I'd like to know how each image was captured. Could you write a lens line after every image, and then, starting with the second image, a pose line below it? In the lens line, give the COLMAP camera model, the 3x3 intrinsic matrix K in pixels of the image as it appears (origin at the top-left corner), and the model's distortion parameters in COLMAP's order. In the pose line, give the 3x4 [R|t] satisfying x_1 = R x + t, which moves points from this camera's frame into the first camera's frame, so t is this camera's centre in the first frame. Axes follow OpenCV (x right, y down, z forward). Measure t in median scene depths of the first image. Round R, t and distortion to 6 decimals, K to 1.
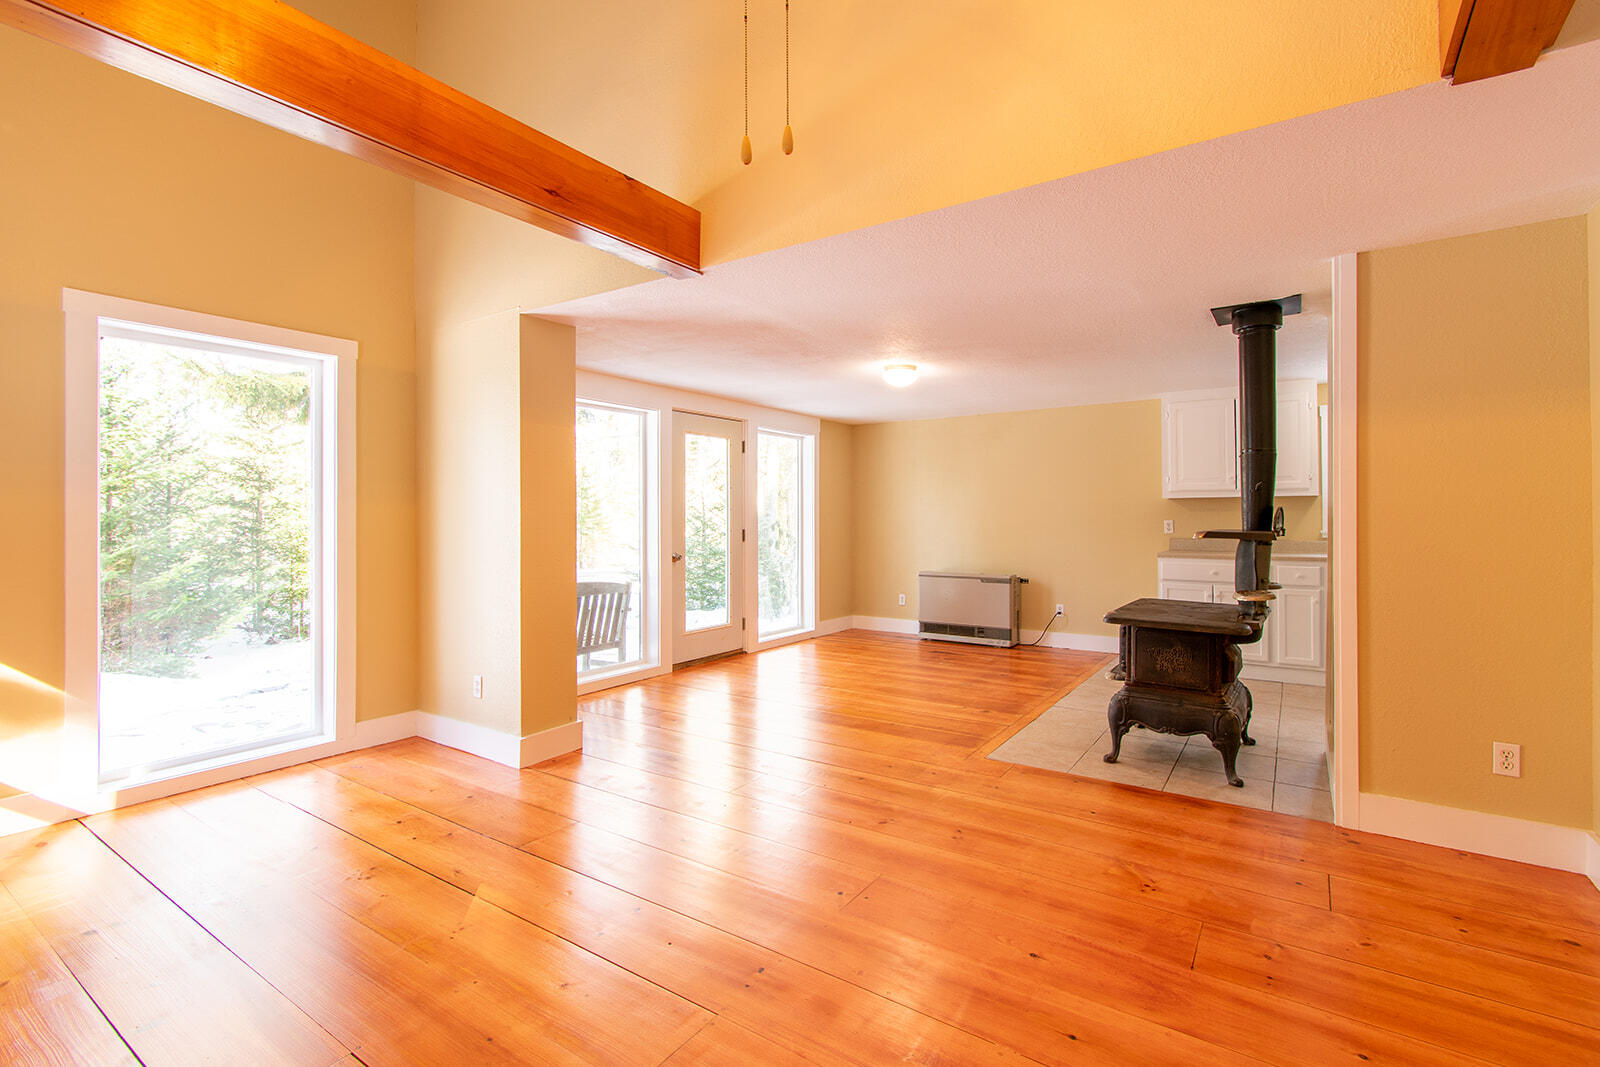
lens RADIAL K [[733.1, 0, 807.7], [0, 733.1, 506.2], [0, 0, 1]] dist [0.001856, -0.000480]
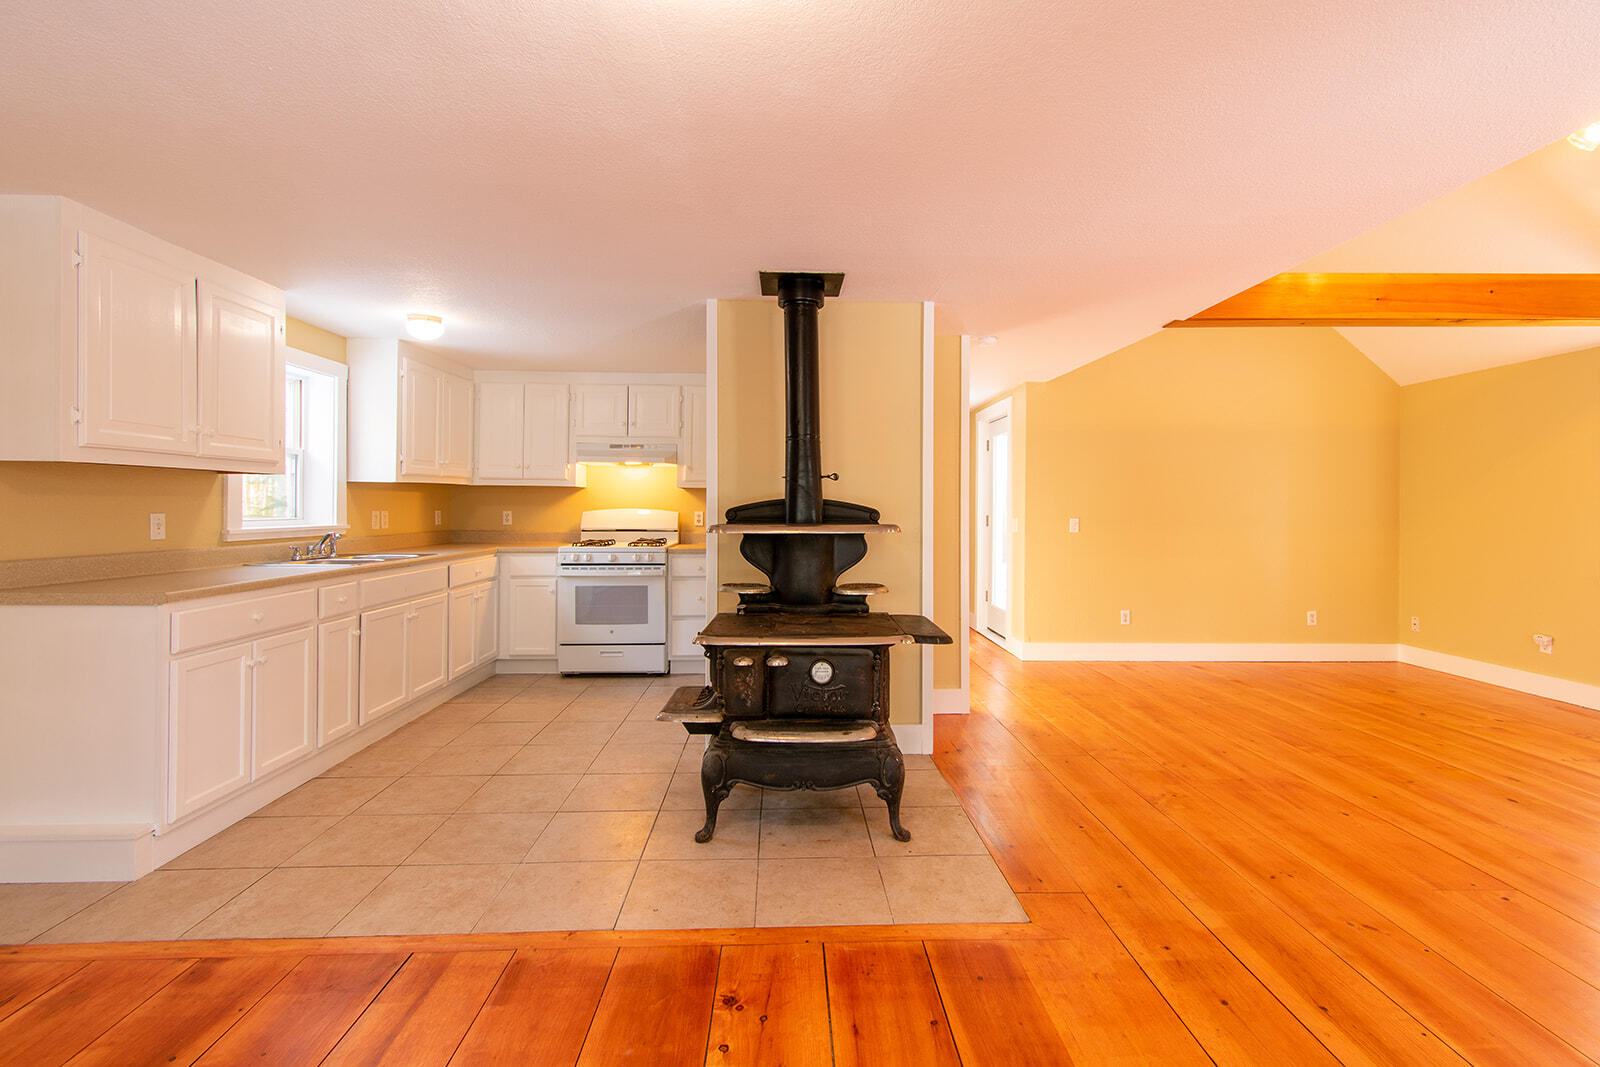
lens RADIAL K [[734.7, 0, 816.7], [0, 734.7, 507.8], [0, 0, 1]] dist [-0.000332, -0.000076]
pose [[-0.595232, -0.001981, 0.803551, -0.141521], [-0.009247, 0.999948, -0.004384, 0.026896], [-0.803501, -0.010039, -0.595219, 1.732867]]
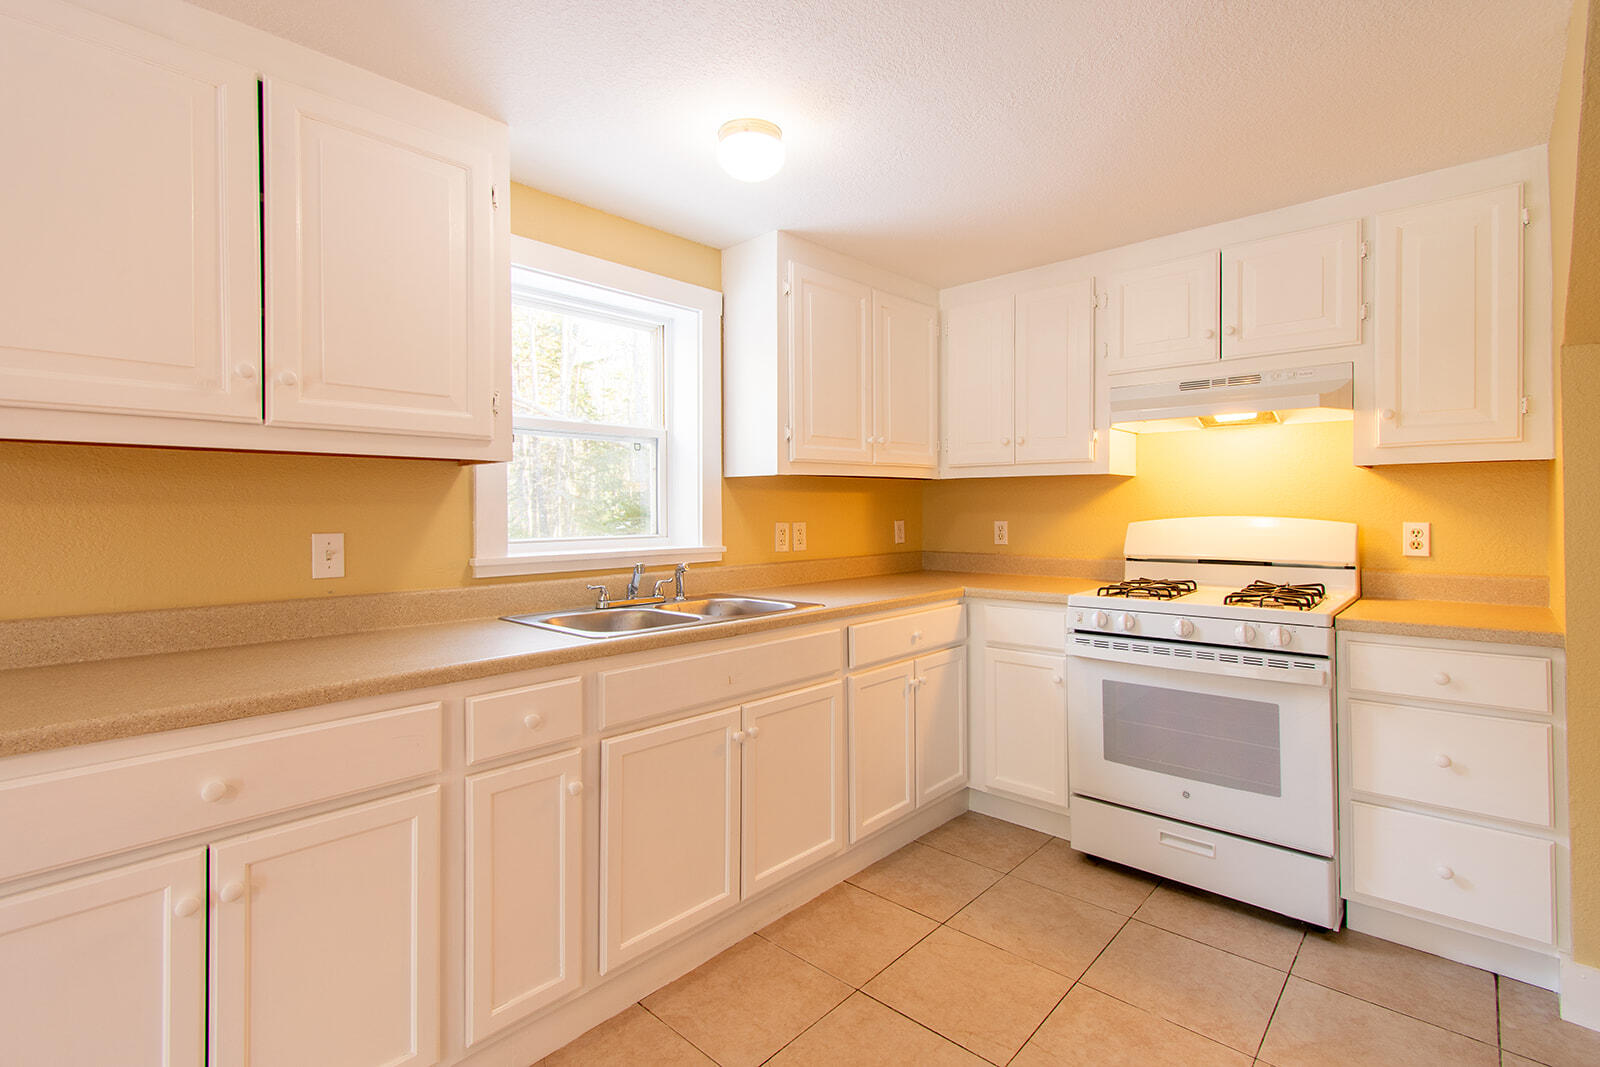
lens RADIAL K [[733.1, 0, 807.7], [0, 733.1, 506.2], [0, 0, 1]] dist [0.001856, -0.000480]
pose [[0.143569, 0.008530, 0.989604, 0.682137], [-0.001054, 0.999964, -0.008466, 0.020922], [-0.989640, 0.000173, 0.143573, 1.383993]]
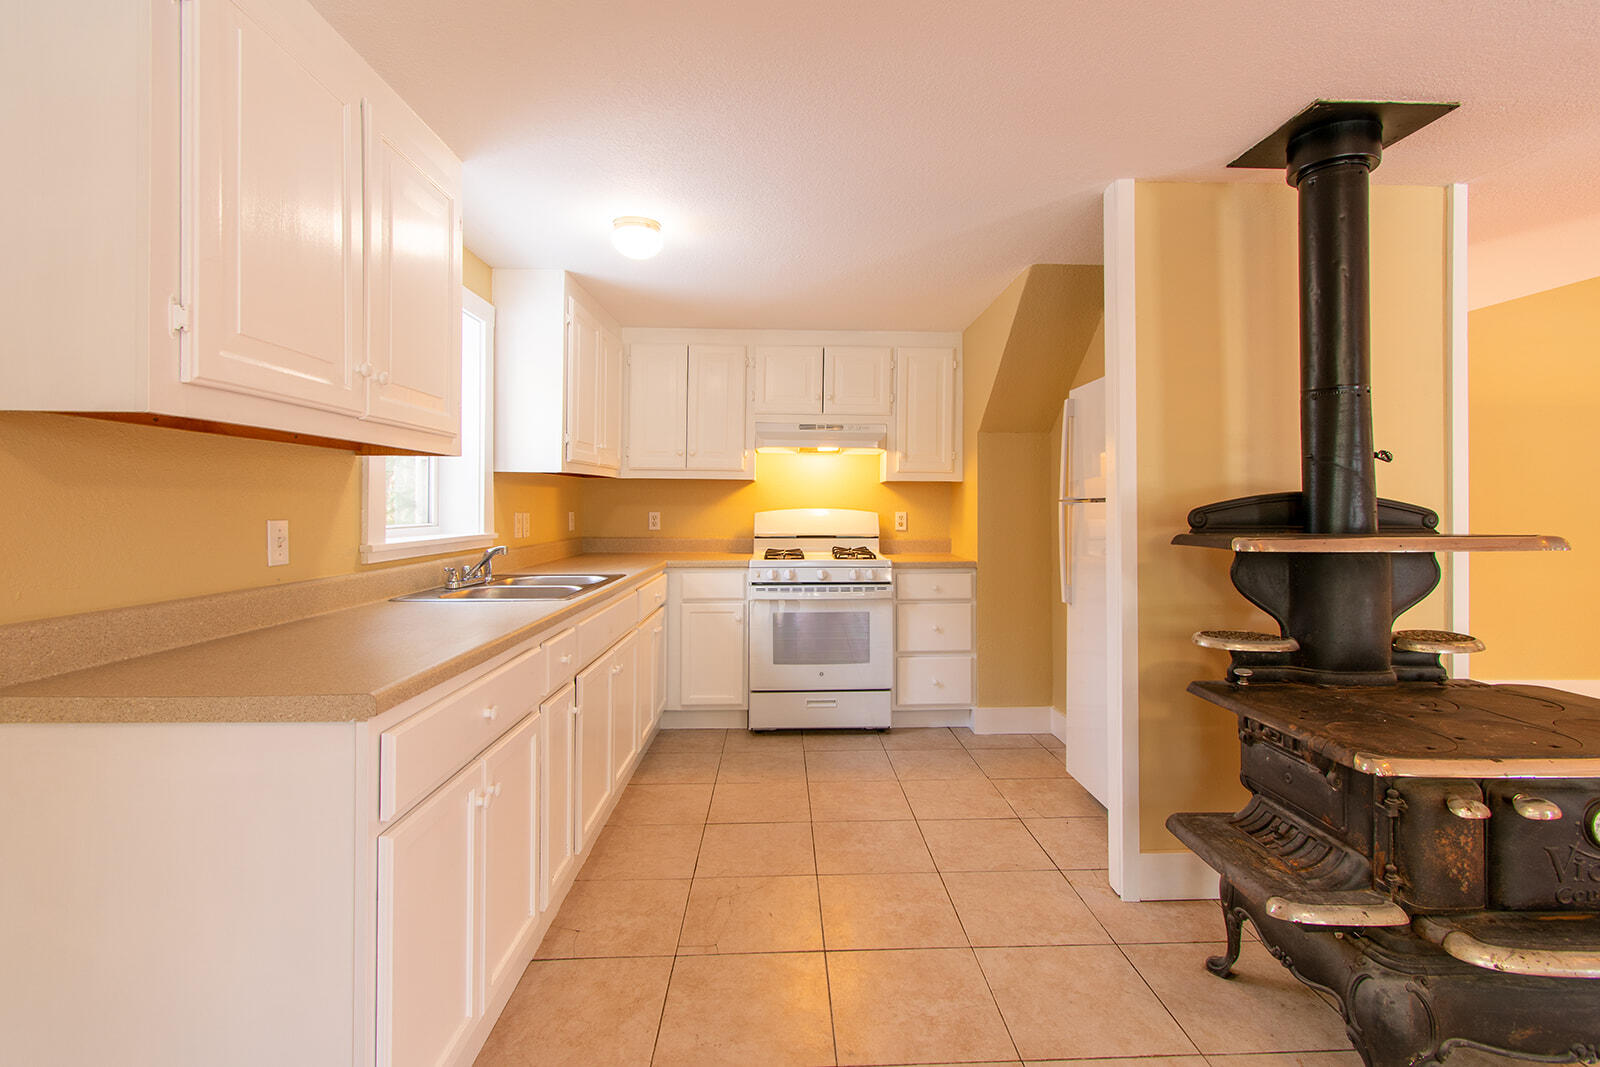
lens RADIAL K [[733.1, 0, 807.7], [0, 733.1, 506.2], [0, 0, 1]] dist [0.001856, -0.000480]
pose [[-0.595990, -0.000021, 0.802992, 0.490389], [-0.006468, 0.999968, -0.004774, 0.027306], [-0.802966, -0.008039, -0.595971, 1.870660]]
